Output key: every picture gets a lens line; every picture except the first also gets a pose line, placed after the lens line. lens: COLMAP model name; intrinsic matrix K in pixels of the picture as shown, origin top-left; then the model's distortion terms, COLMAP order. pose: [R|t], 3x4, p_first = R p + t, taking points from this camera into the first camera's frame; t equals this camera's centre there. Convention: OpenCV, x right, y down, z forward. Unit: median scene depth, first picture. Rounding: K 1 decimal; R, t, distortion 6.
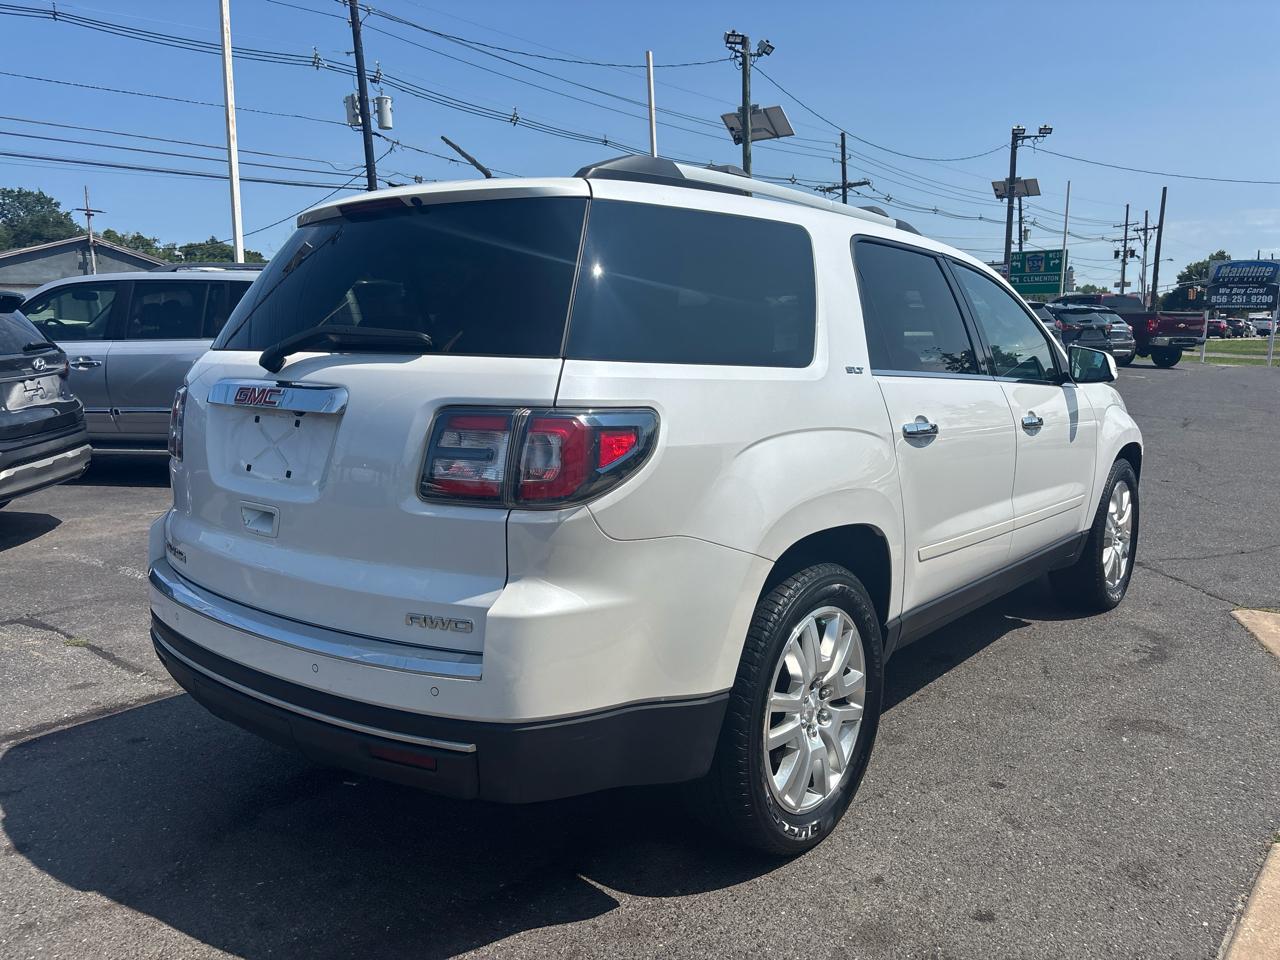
lens RADIAL K [[974.4, 0, 633.7], [0, 974.4, 484.6], [0, 0, 1]] dist [0.049029, -0.053022]
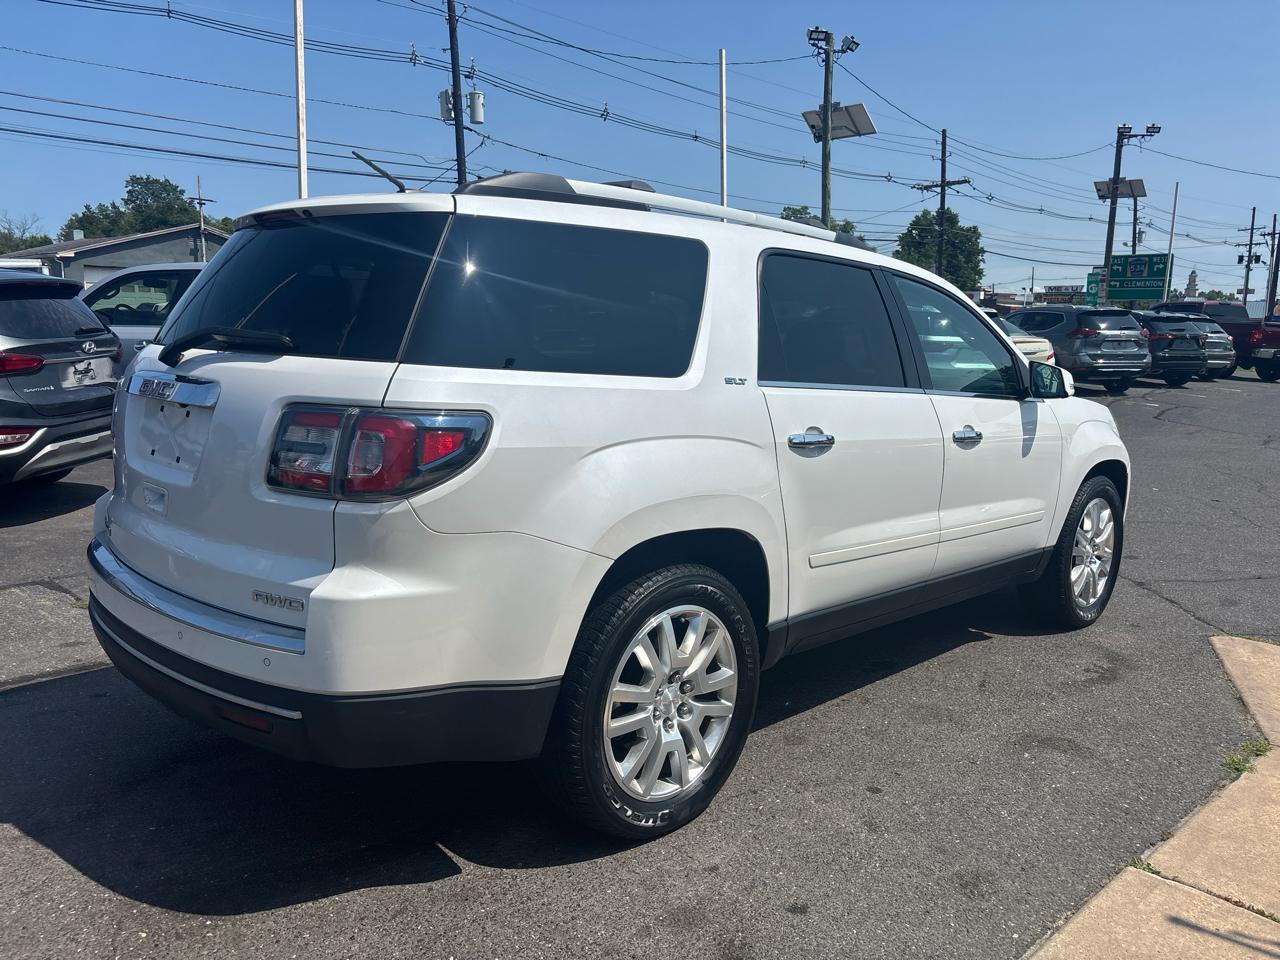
lens RADIAL K [[974.4, 0, 632.8], [0, 974.4, 485.7], [0, 0, 1]] dist [0.049029, -0.053022]
pose [[0.994582, 0.042080, -0.095055, 0.180505], [-0.041430, 0.999103, 0.008799, -0.008370], [0.095340, -0.004813, 0.995433, -0.035457]]
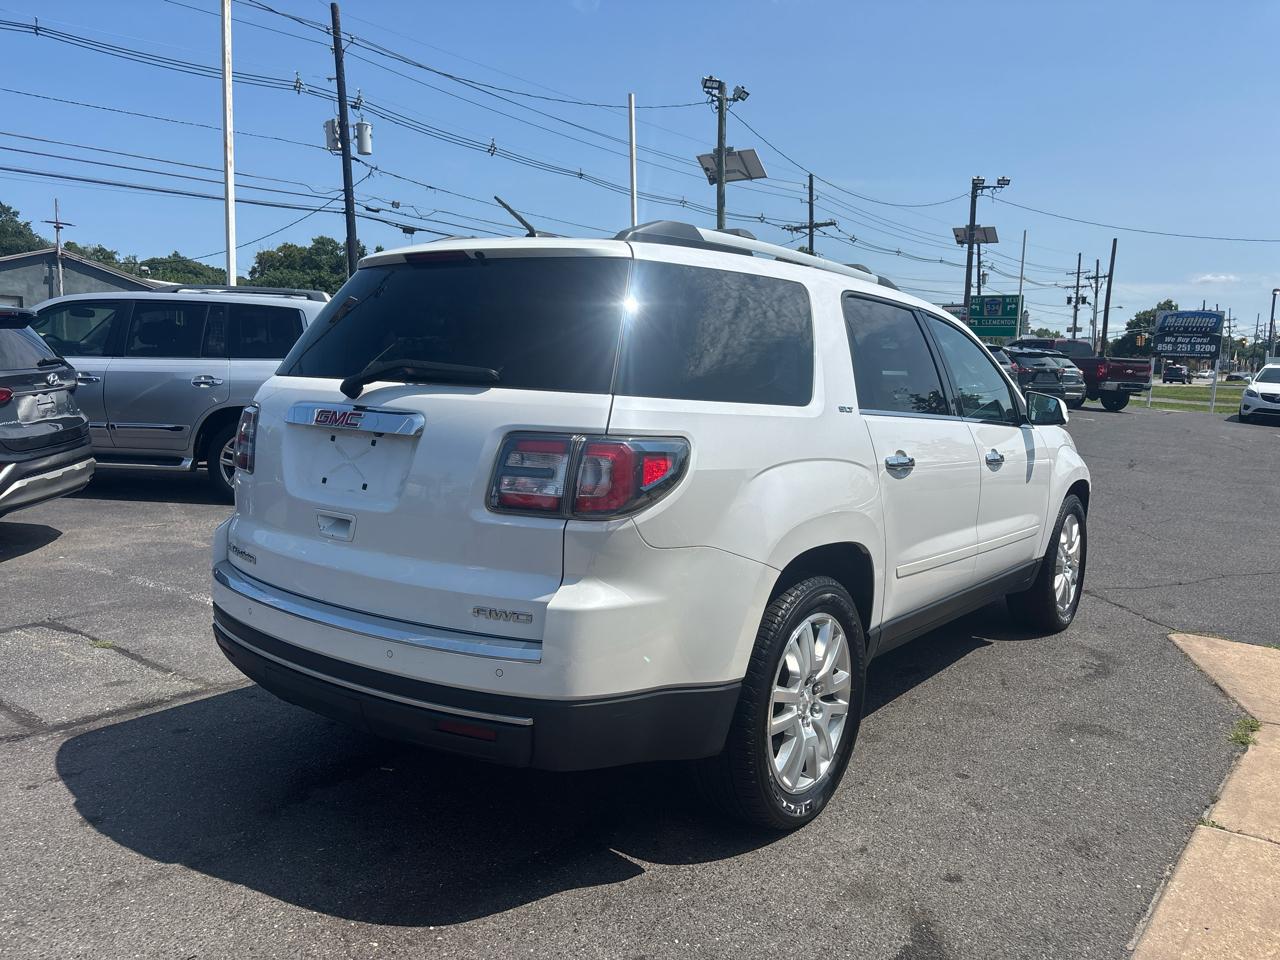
lens RADIAL K [[974.4, 0, 643.3], [0, 974.4, 482.3], [0, 0, 1]] dist [0.049029, -0.053022]
pose [[0.998552, 0.024090, 0.048098, -0.054877], [-0.022576, 0.999240, -0.031788, 0.009215], [-0.048827, 0.030656, 0.998337, -0.112860]]
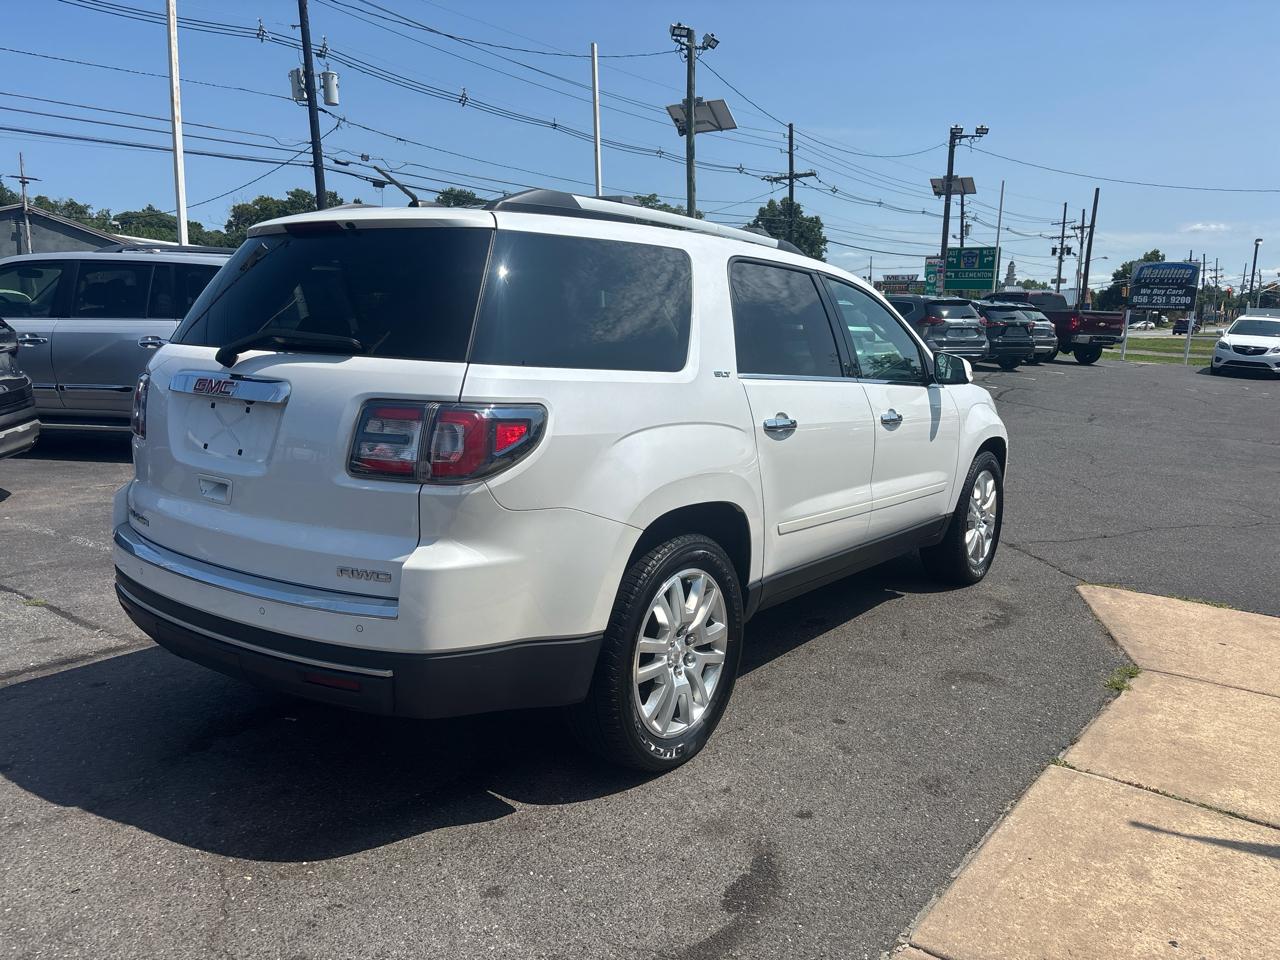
lens RADIAL K [[974.4, 0, 633.7], [0, 974.4, 491.7], [0, 0, 1]] dist [0.049029, -0.053022]
pose [[0.998457, 0.015502, 0.053325, 0.045427], [-0.016778, 0.999582, 0.023556, 0.000940], [-0.052938, -0.024414, 0.998299, -0.155767]]
